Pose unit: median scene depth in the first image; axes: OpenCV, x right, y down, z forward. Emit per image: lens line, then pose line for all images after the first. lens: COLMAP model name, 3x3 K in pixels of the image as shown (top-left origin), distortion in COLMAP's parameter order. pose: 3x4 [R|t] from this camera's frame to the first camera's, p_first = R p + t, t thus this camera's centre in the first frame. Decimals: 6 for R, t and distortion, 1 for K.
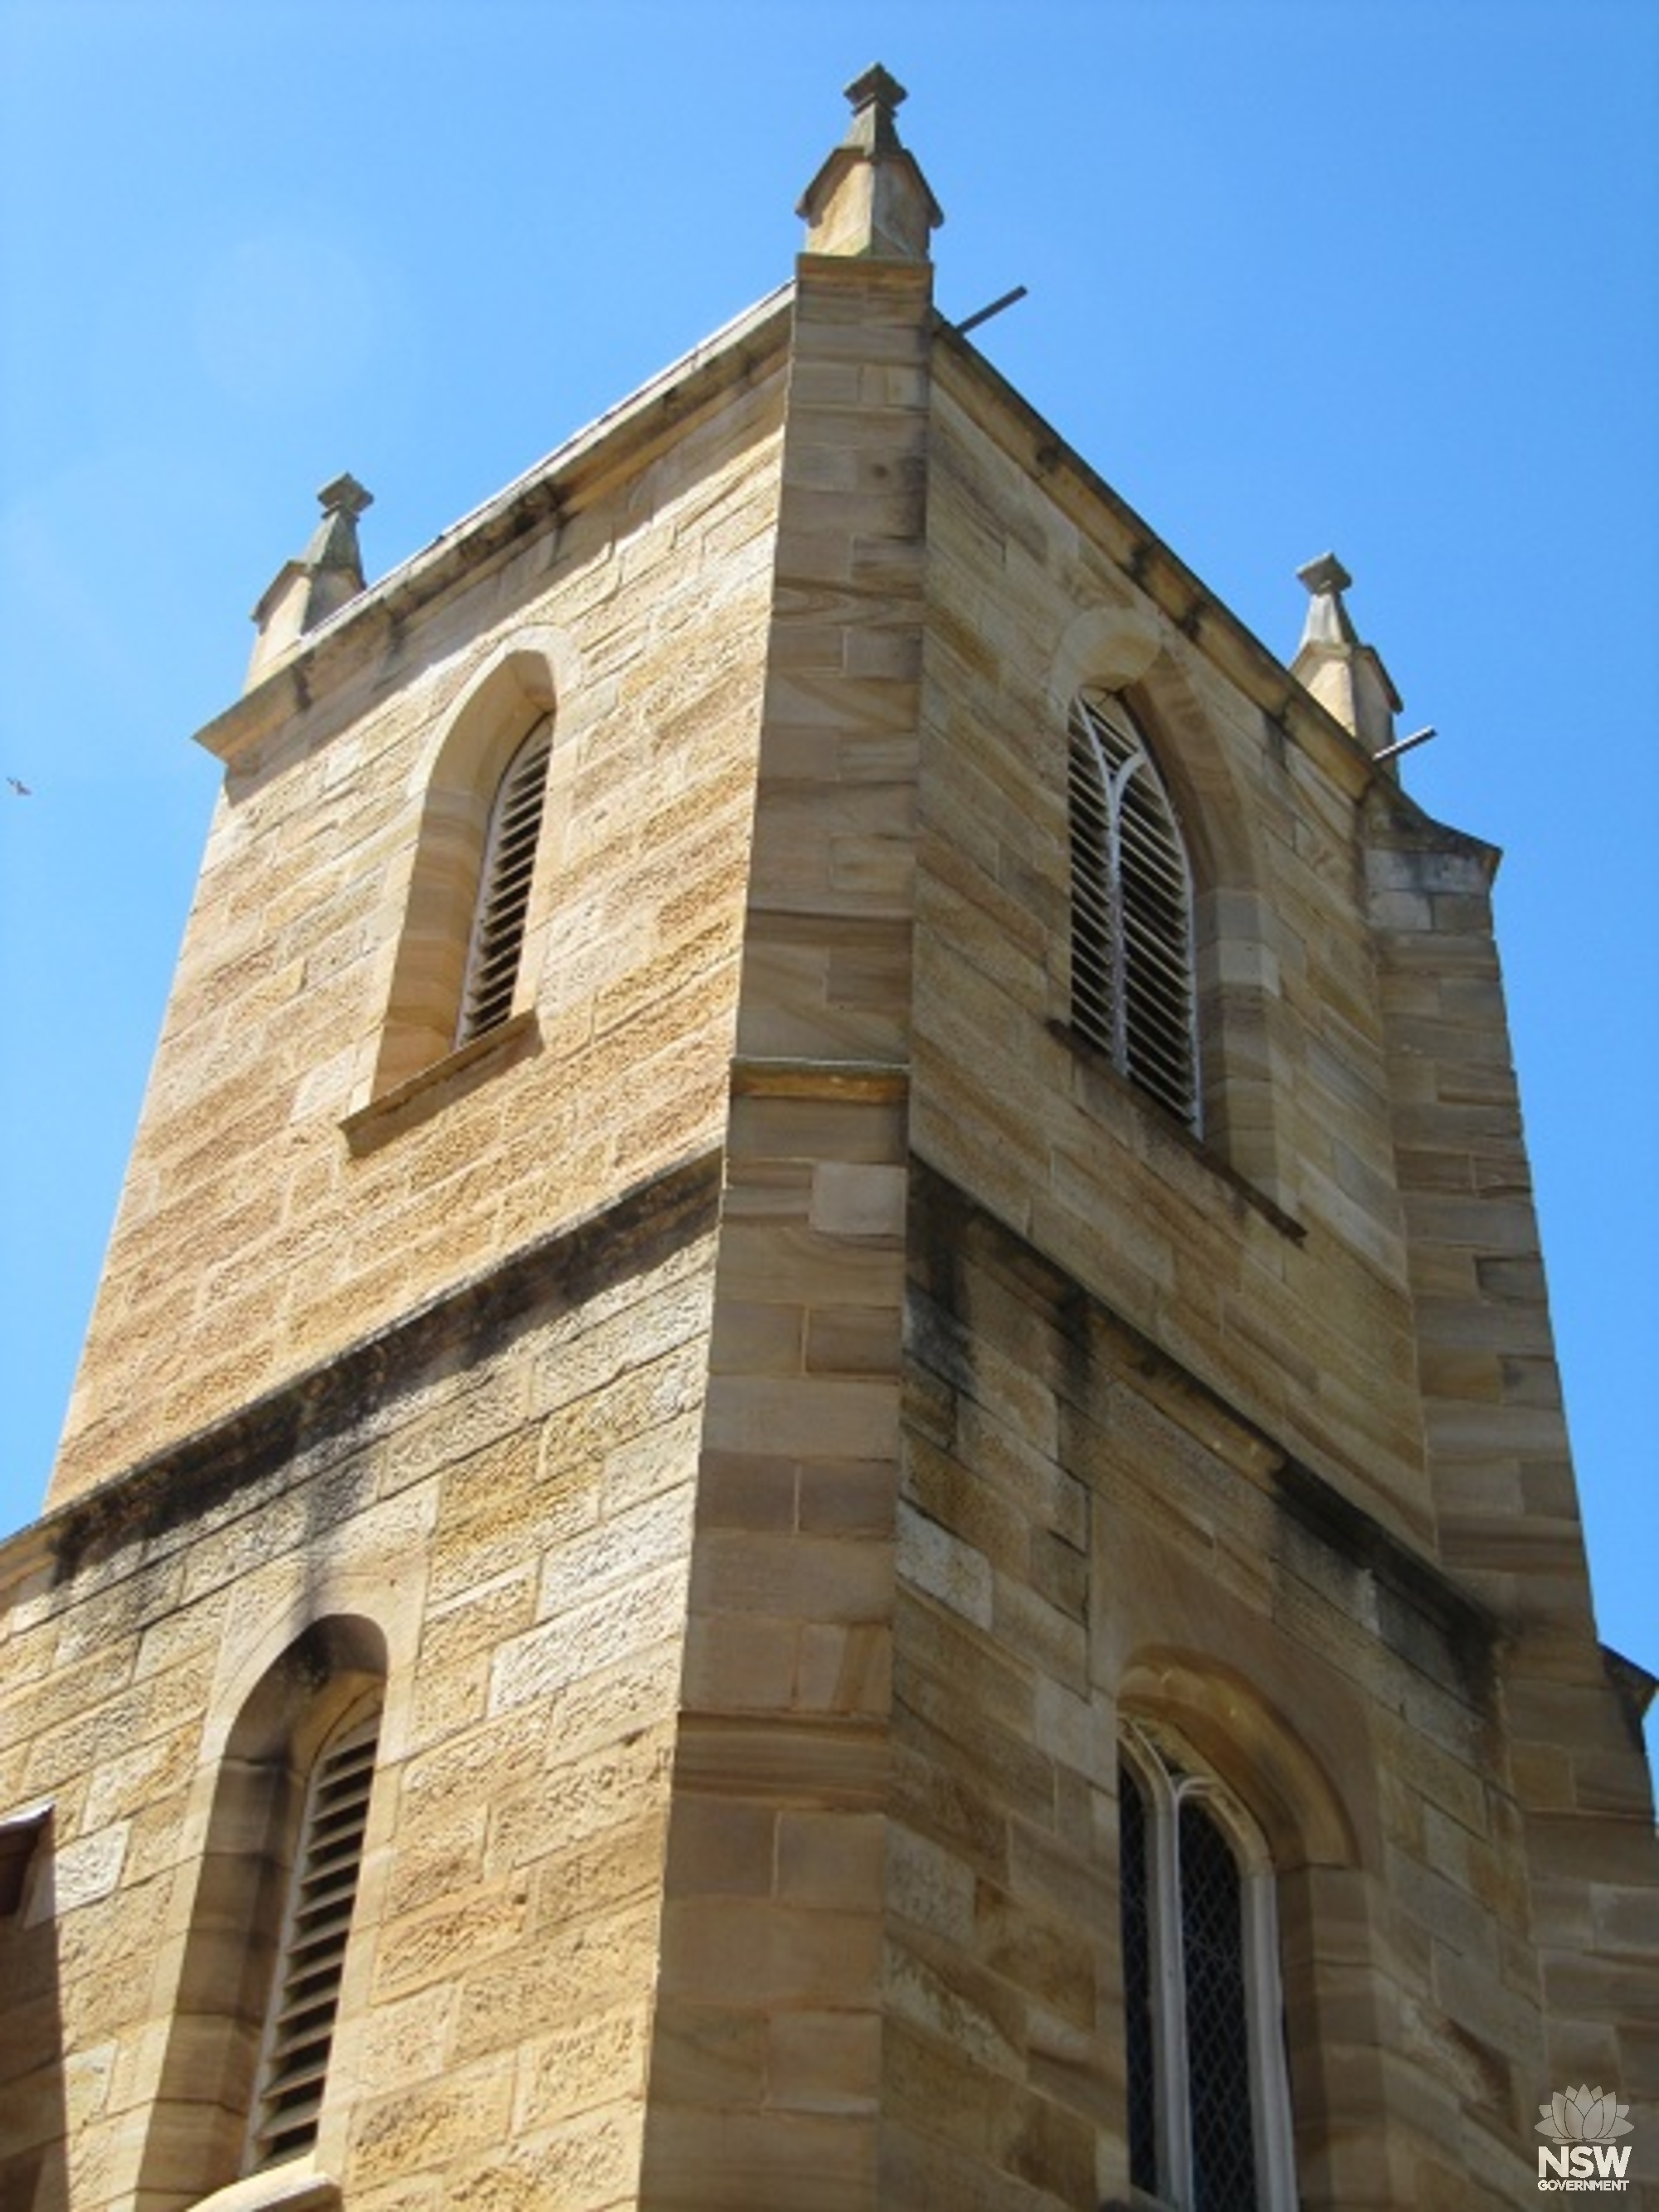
lens RADIAL K [[3152.3, 0, 829.5], [0, 3152.3, 1106.0], [0, 0, 1]] dist [-0.019015, 0.414559]
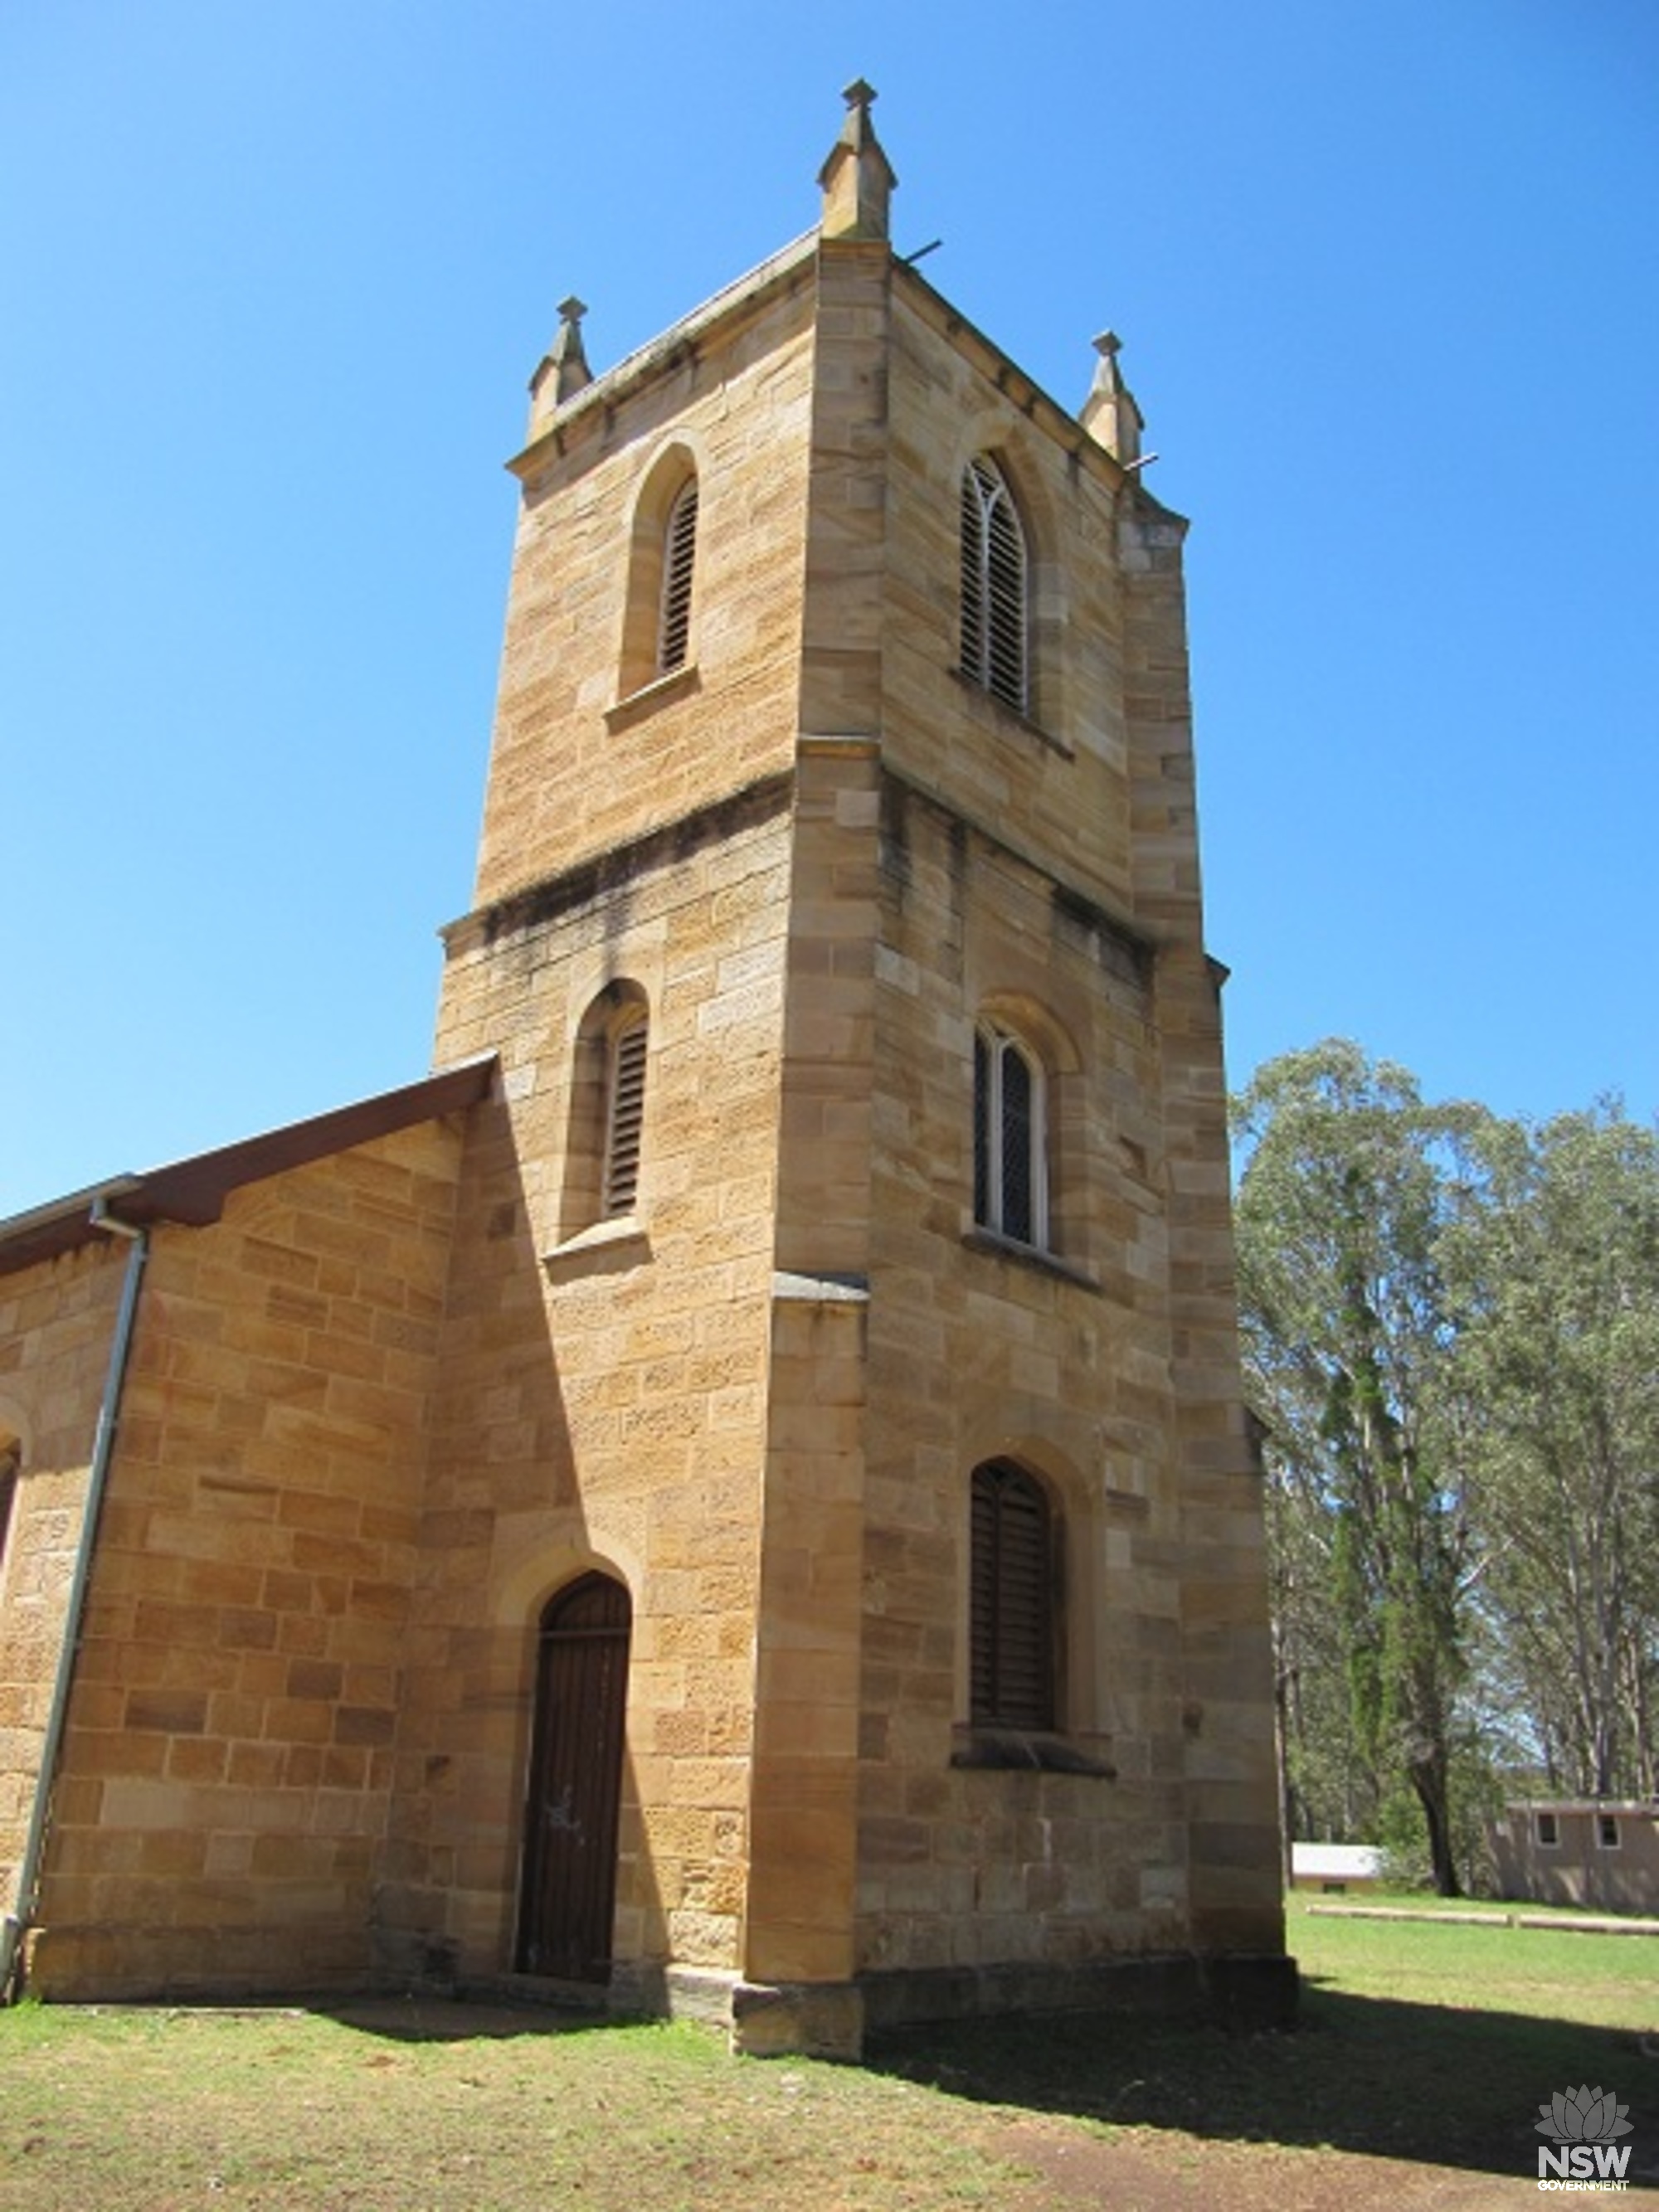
lens RADIAL K [[1824.4, 0, 829.5], [0, 1824.4, 1106.0], [0, 0, 1]] dist [-0.052043, -0.000608]
pose [[0.999877, -0.012703, -0.009159, -0.000703], [0.015120, 0.935334, 0.353443, -0.174489], [0.004077, -0.353538, 0.935411, -0.194826]]
